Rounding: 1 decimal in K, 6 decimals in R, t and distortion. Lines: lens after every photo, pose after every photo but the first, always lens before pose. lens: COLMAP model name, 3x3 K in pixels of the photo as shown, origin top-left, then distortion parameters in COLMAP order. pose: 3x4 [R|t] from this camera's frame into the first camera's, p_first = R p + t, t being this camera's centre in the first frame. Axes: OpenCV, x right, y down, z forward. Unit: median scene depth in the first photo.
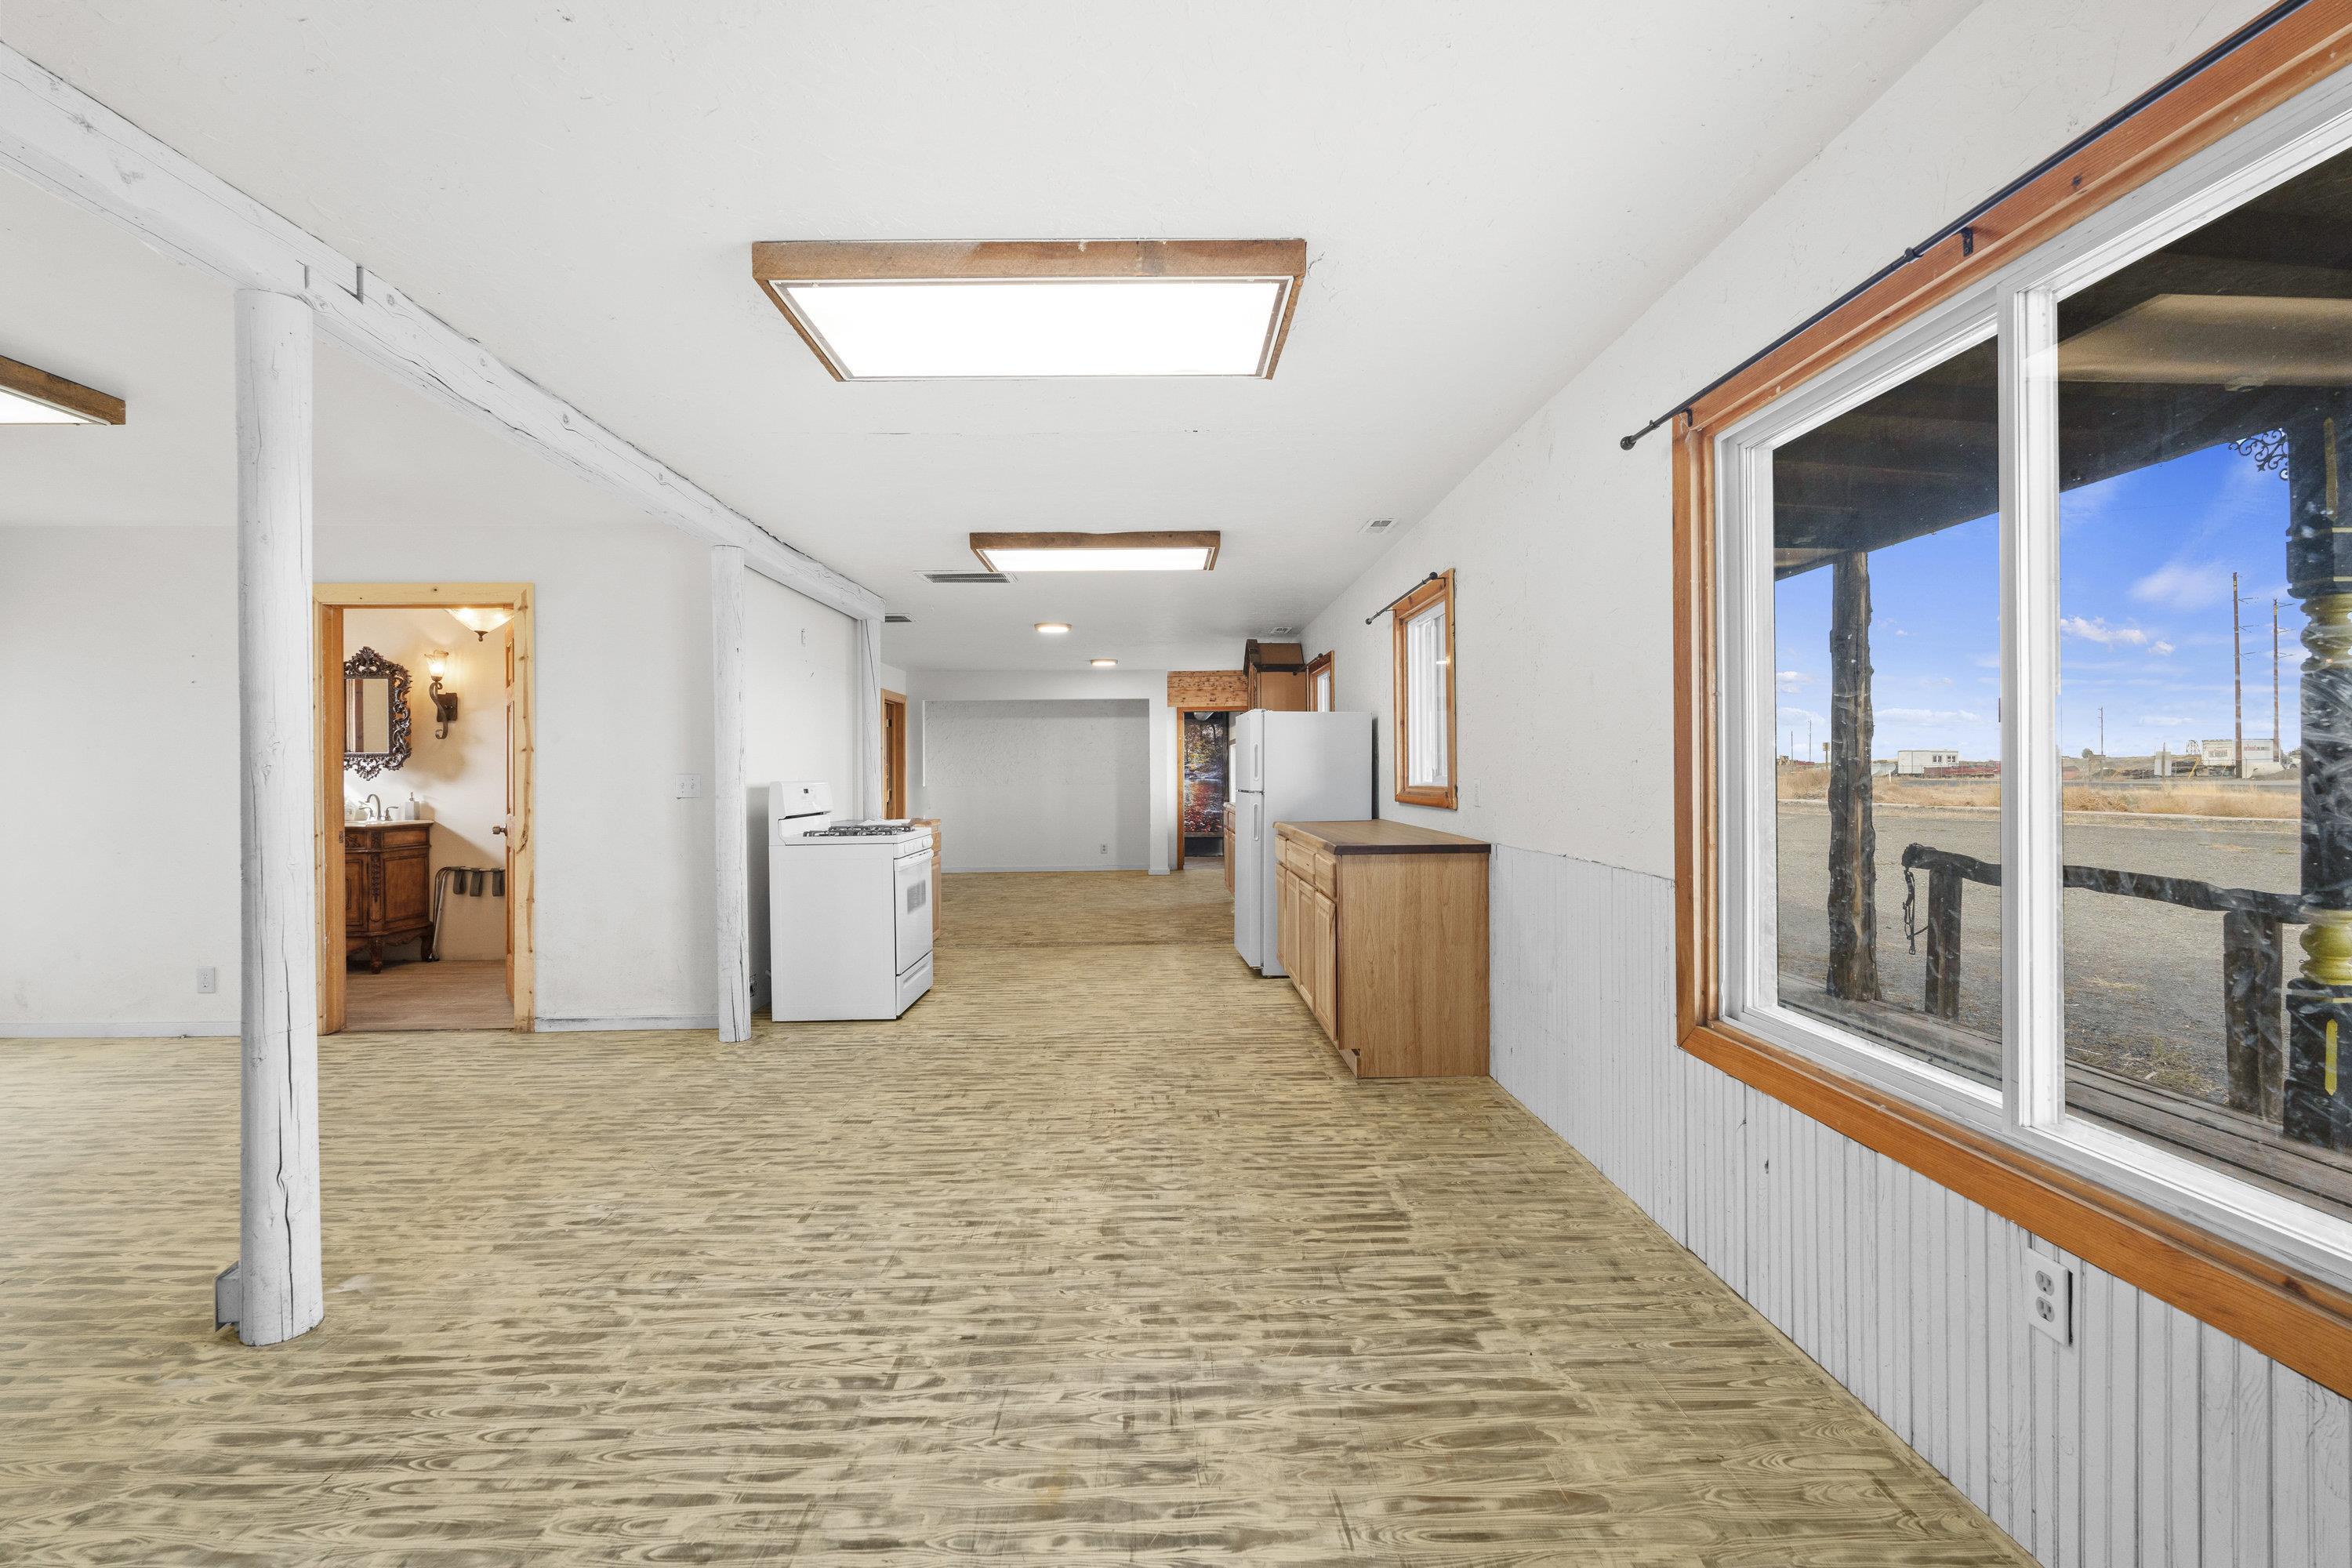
lens RADIAL K [[1069.5, 0, 1177.5], [0, 1069.5, 775.1], [0, 0, 1]] dist [-0.010568, -0.000174]
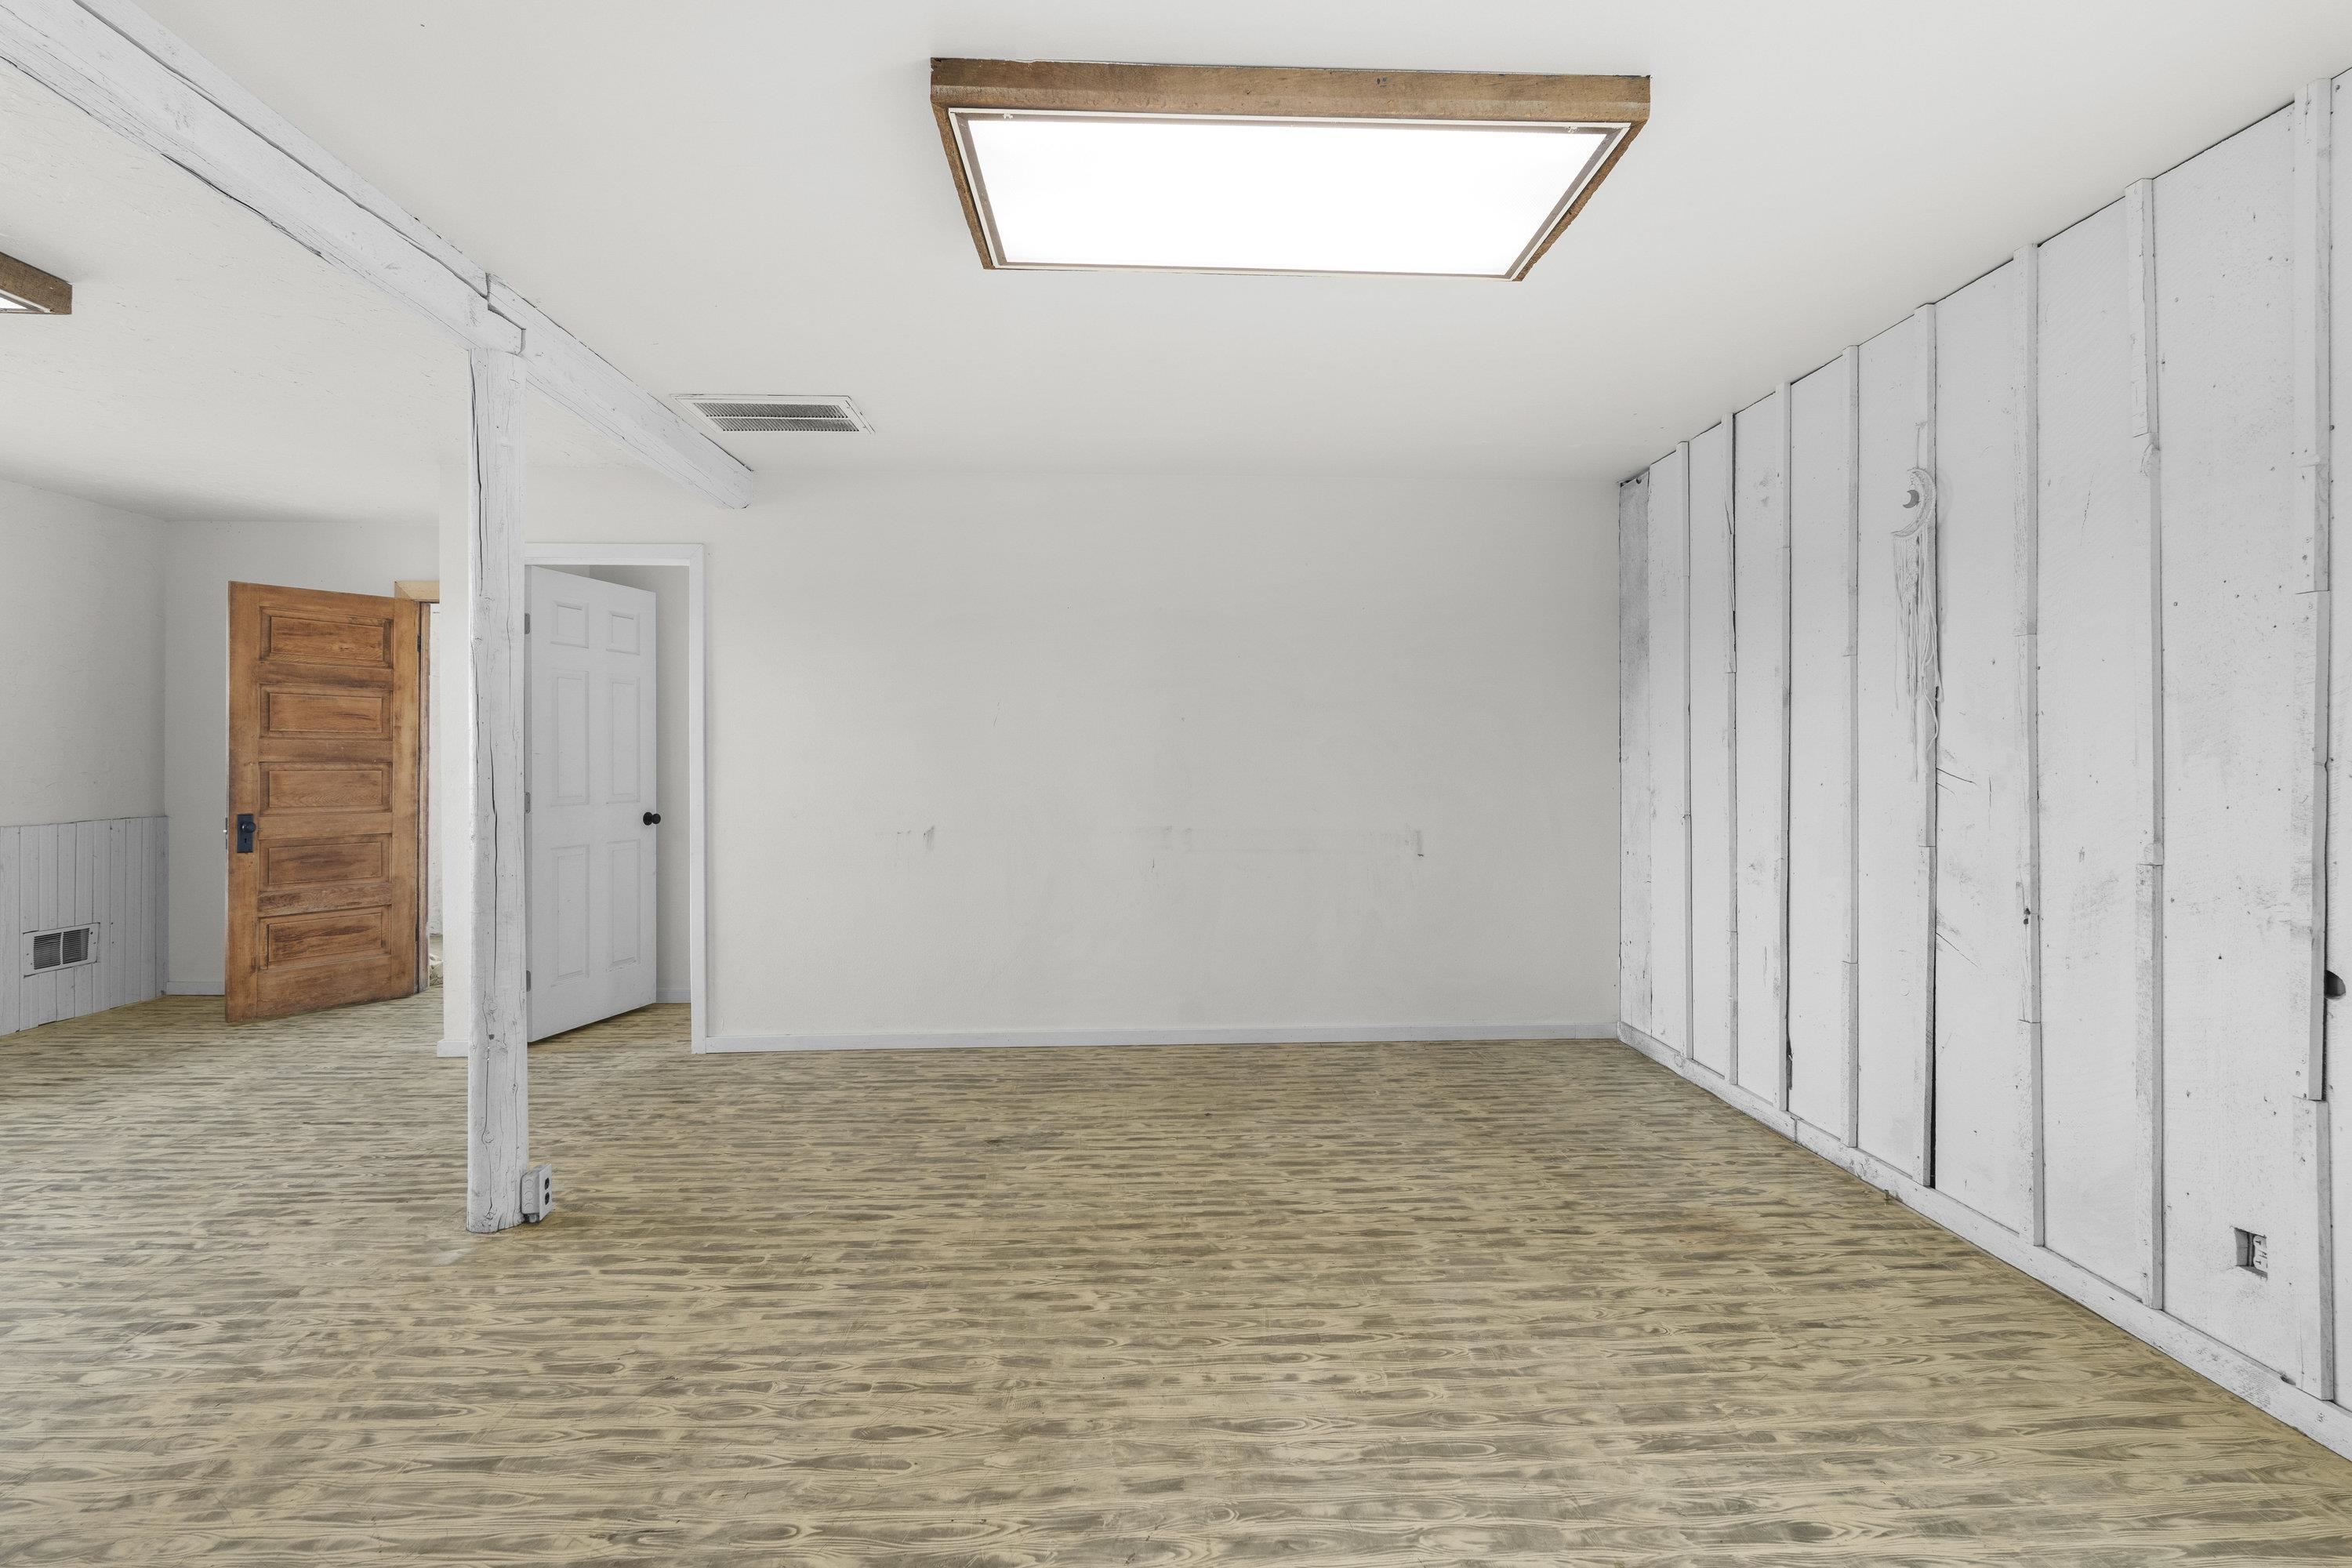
lens RADIAL K [[1069.5, 0, 1176.4], [0, 1069.5, 771.9], [0, 0, 1]] dist [-0.010568, -0.000174]
pose [[-0.999419, 0.007462, -0.033267, -1.500972], [0.007172, 0.999935, 0.008814, 0.008137], [0.033330, 0.008570, -0.999408, 2.117086]]
